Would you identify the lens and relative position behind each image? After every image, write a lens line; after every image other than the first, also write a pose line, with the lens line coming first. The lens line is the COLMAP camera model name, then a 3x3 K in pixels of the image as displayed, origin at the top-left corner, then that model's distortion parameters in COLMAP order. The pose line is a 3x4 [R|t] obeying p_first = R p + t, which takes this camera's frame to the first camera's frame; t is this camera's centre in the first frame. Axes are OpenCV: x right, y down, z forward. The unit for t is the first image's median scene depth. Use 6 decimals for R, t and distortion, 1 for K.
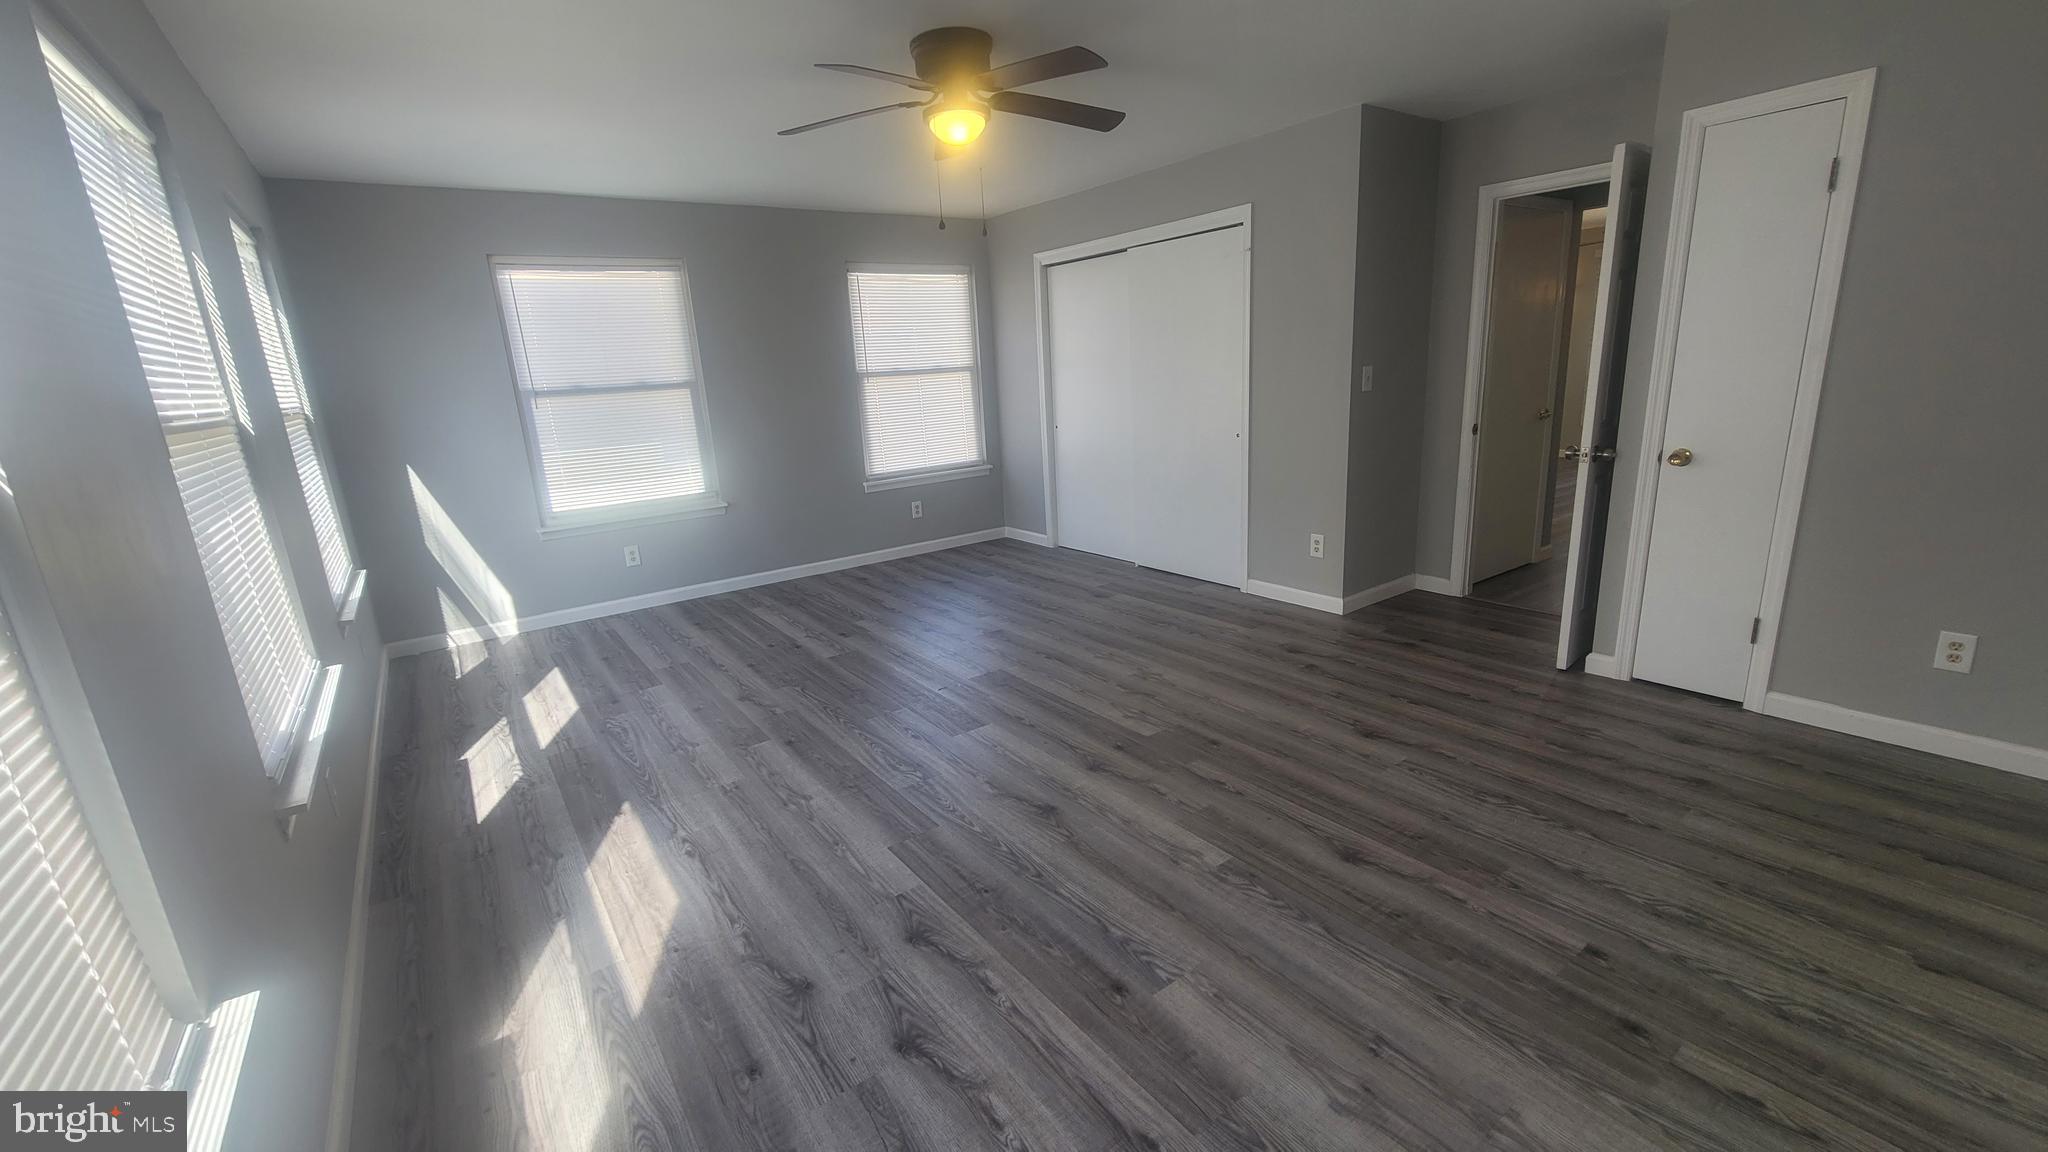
lens RADIAL K [[832.2, 0, 1023.3], [0, 832.2, 571.2], [0, 0, 1]] dist [0.001102, -0.000112]
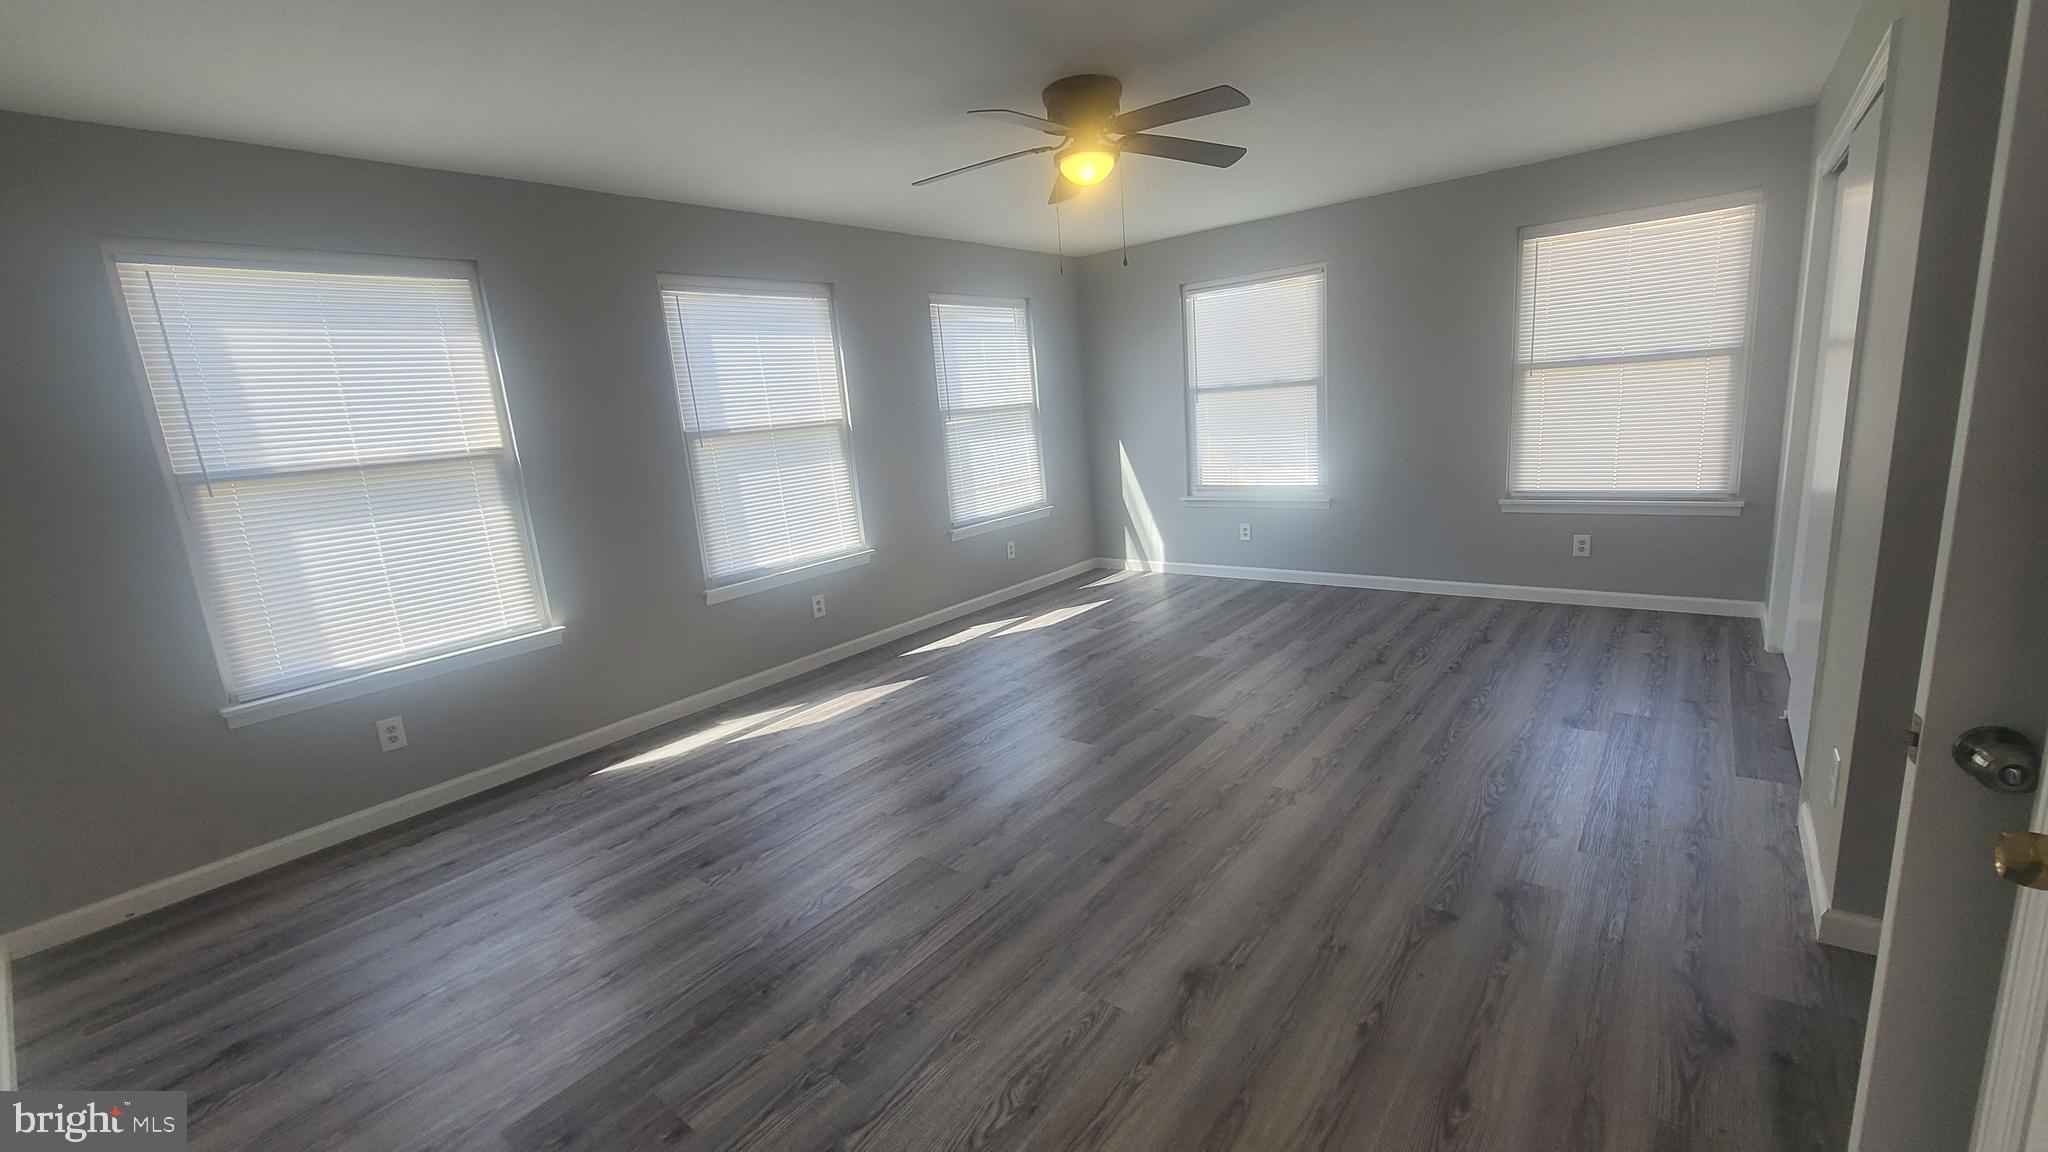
lens RADIAL K [[832.2, 0, 1023.3], [0, 832.2, 571.2], [0, 0, 1]] dist [0.001102, -0.000112]
pose [[0.276322, 0.227237, -0.933815, 0.997438], [-0.172600, 0.967581, 0.184380, -0.234260], [0.945439, 0.110228, 0.306585, 0.680052]]
